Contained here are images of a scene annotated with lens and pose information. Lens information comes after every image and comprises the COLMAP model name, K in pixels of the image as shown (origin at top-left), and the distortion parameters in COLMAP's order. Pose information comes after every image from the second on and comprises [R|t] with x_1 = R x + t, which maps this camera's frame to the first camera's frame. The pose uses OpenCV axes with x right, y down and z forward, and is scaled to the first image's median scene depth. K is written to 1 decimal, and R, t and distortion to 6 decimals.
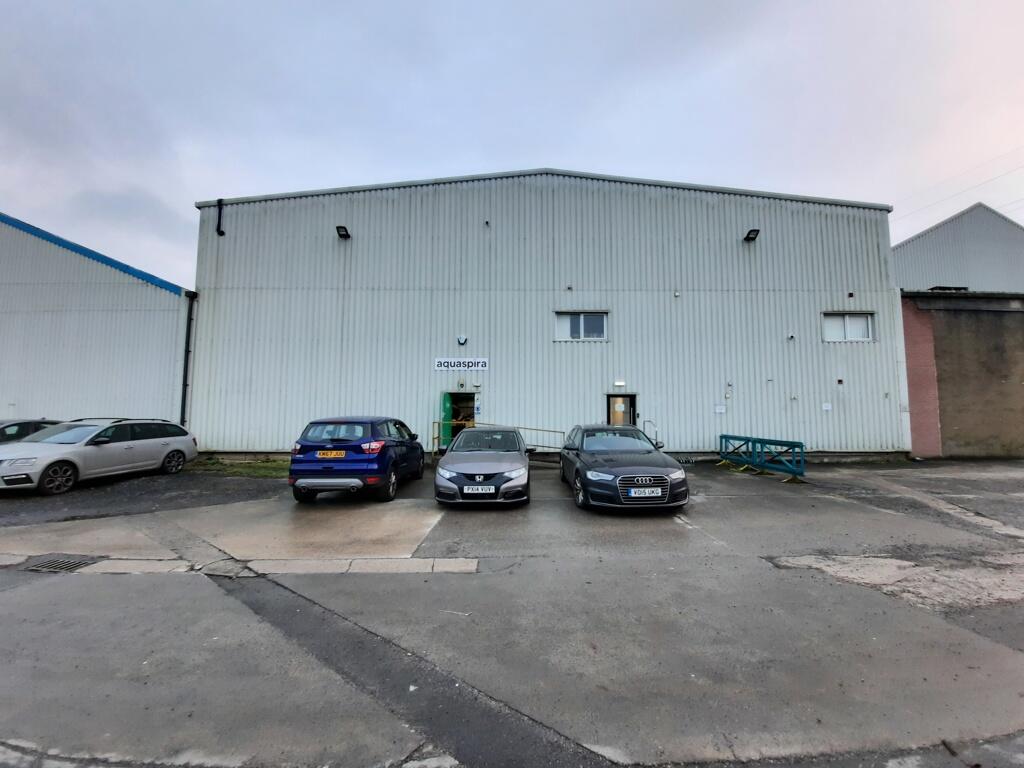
lens RADIAL K [[402.7, 0, 518.0], [0, 402.7, 391.8], [0, 0, 1]] dist [0.007834, -0.013595]
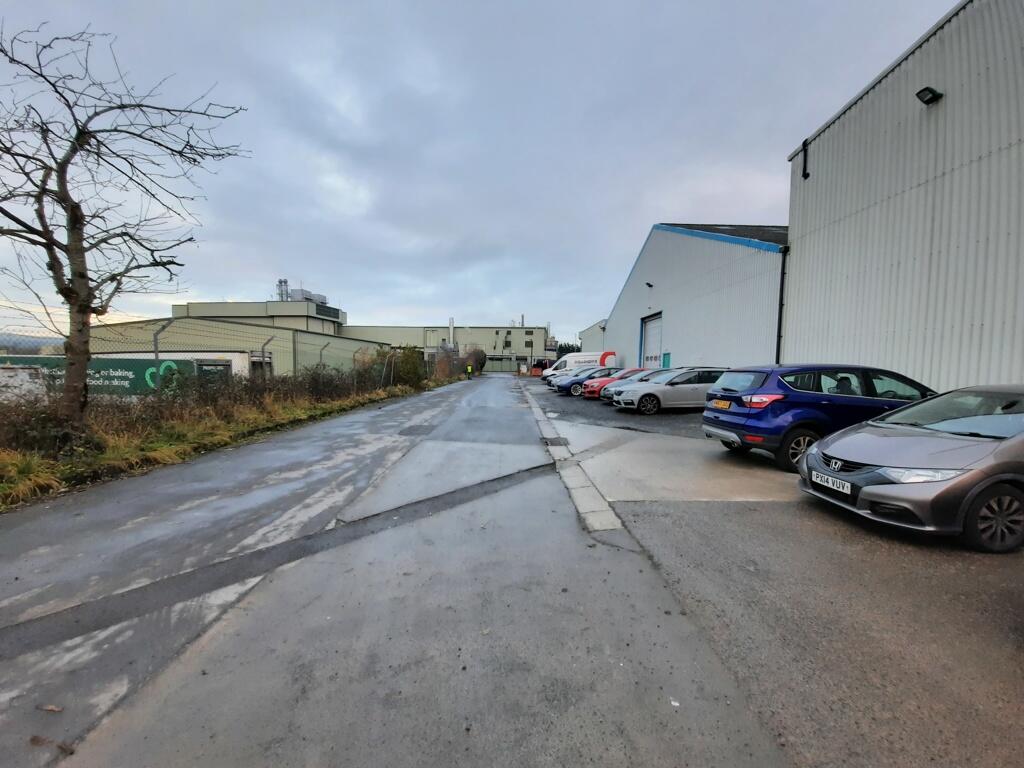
lens RADIAL K [[402.7, 0, 518.0], [0, 402.7, 391.8], [0, 0, 1]] dist [0.007834, -0.013595]
pose [[0.011157, 0.060822, -0.998086, 0.260371], [0.063774, 0.996073, 0.061412, 0.019798], [0.997902, -0.064337, 0.007234, 0.276043]]
